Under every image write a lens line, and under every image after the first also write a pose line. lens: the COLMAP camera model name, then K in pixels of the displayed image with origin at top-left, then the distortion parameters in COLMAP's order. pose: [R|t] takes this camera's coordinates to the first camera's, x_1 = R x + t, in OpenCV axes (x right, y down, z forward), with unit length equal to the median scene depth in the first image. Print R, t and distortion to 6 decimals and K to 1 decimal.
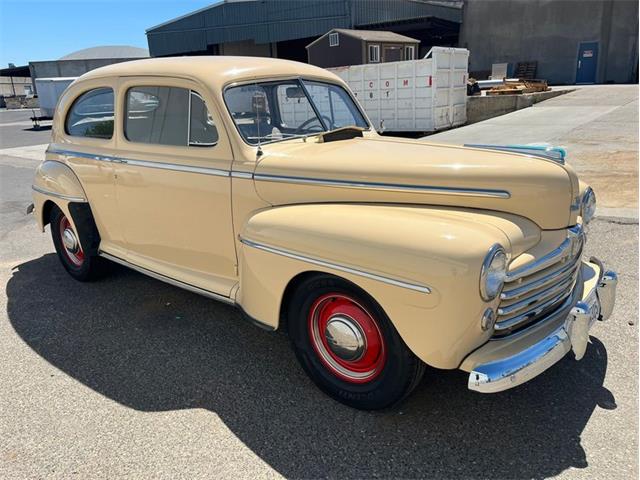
lens RADIAL K [[490.2, 0, 319.8], [0, 490.2, 249.2], [0, 0, 1]] dist [0.052327, -0.062978]
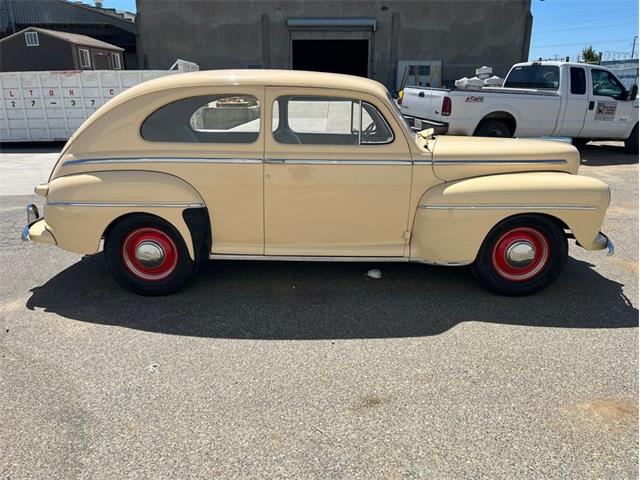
lens RADIAL K [[490.2, 0, 319.8], [0, 490.2, 249.2], [0, 0, 1]] dist [0.052327, -0.062978]
pose [[0.759833, -0.158661, 0.630460, -0.916670], [0.170627, 0.984436, 0.042101, -0.012444], [-0.627328, 0.075584, 0.775079, 0.082309]]
